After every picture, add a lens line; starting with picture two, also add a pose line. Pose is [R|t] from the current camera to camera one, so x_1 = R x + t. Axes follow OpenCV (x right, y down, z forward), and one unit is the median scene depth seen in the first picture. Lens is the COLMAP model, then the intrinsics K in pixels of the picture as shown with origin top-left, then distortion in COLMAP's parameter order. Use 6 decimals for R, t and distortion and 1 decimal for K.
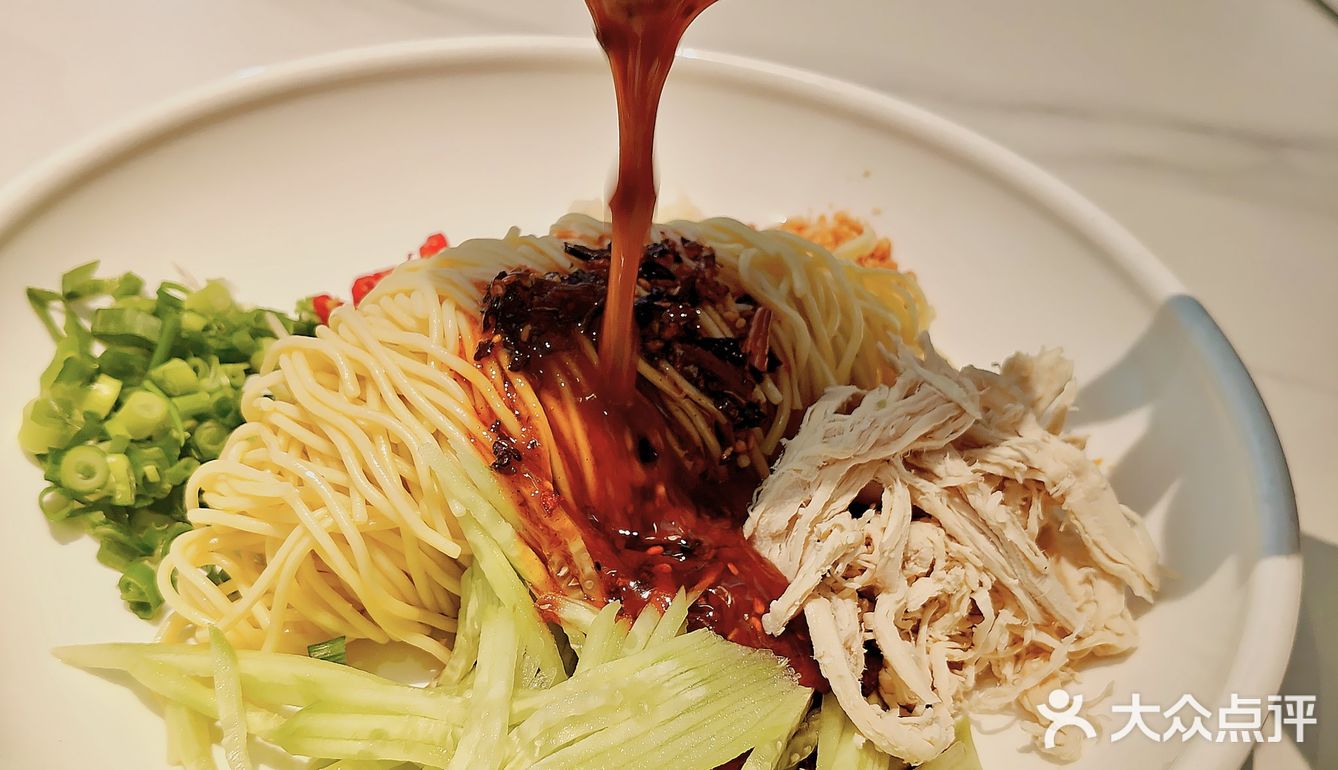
lens RADIAL K [[1440.1, 0, 669.0], [0, 1440.1, 385.0], [0, 0, 1]] dist [0.201509, -0.755064]
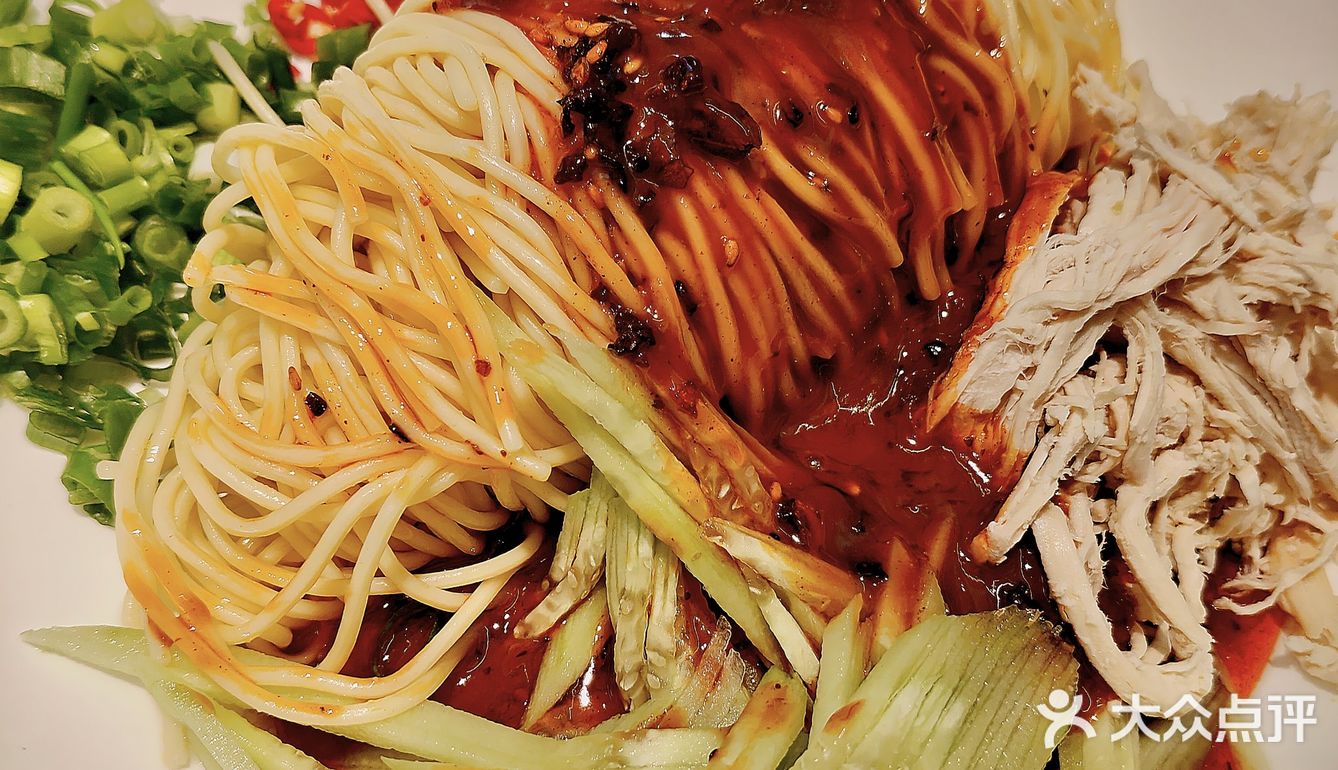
lens RADIAL K [[1440.1, 0, 669.0], [0, 1440.1, 385.0], [0, 0, 1]] dist [0.201509, -0.755064]
pose [[0.997850, -0.031690, 0.057361, -0.118571], [0.011127, 0.944523, 0.328255, -0.142800], [-0.064581, -0.326912, 0.942846, 0.316006]]
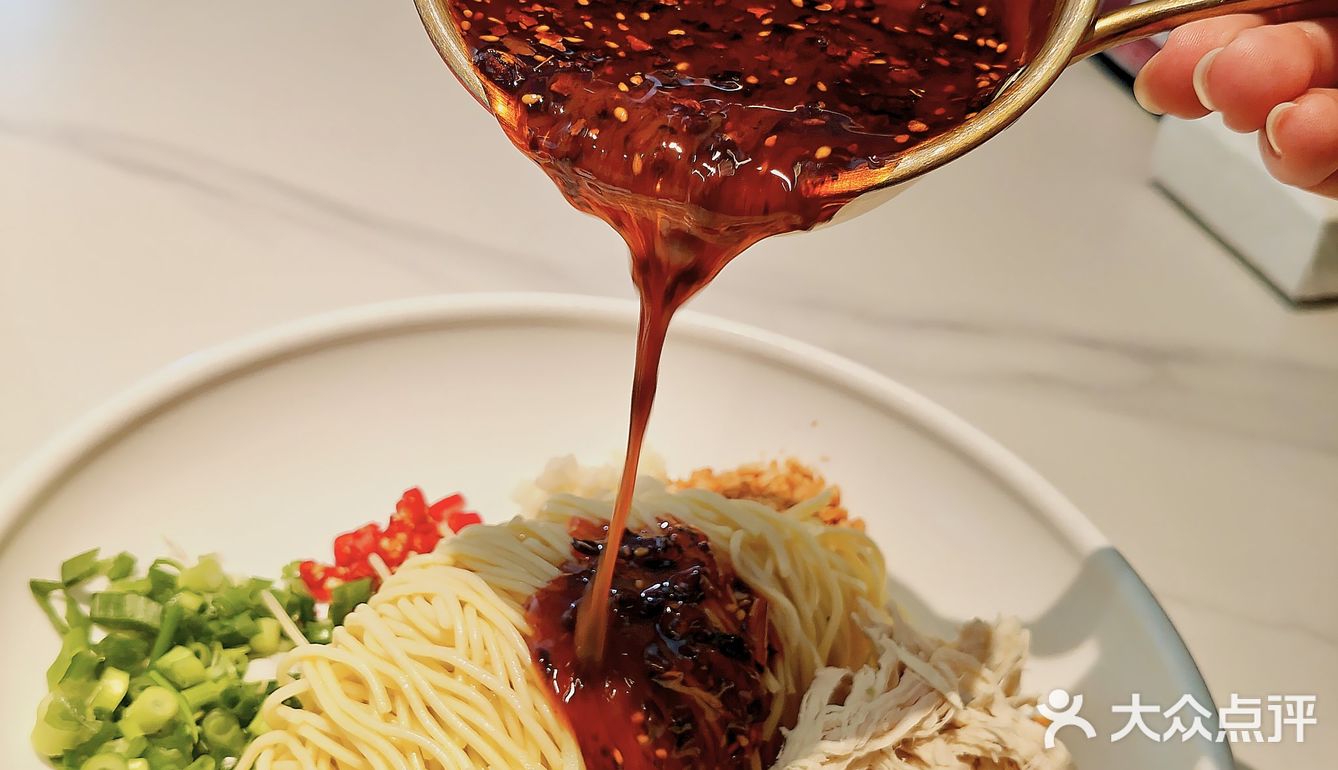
lens RADIAL K [[1440.1, 0, 669.0], [0, 1440.1, 385.0], [0, 0, 1]] dist [0.201509, -0.755064]
pose [[0.992977, -0.007033, 0.118096, -0.130982], [0.012133, 0.999022, -0.042522, -0.173165], [-0.117681, 0.043656, 0.992091, -0.073185]]
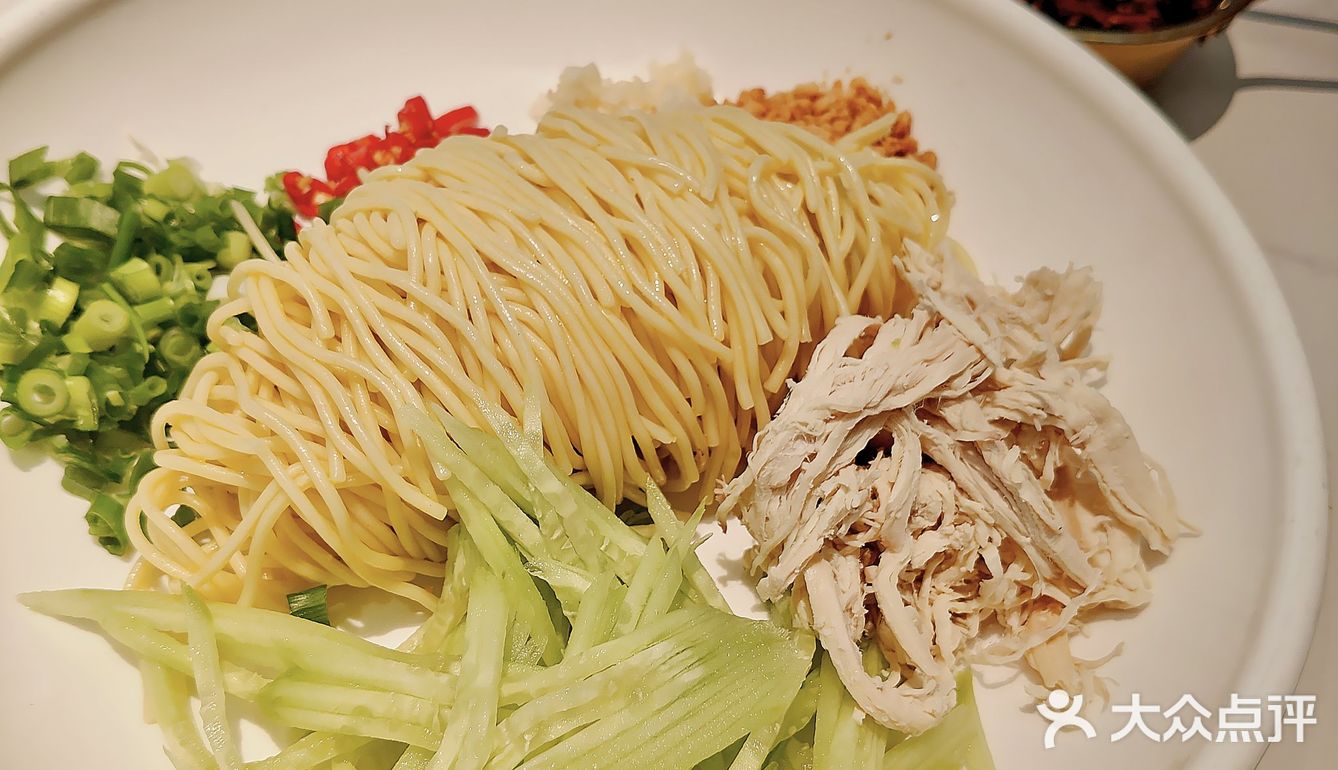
lens RADIAL K [[1440.1, 0, 669.0], [0, 1440.1, 385.0], [0, 0, 1]] dist [0.201509, -0.755064]
pose [[0.999808, 0.016519, 0.010507, -0.008713], [-0.018233, 0.981149, 0.192392, -0.138762], [-0.007131, -0.192546, 0.981262, 0.081423]]
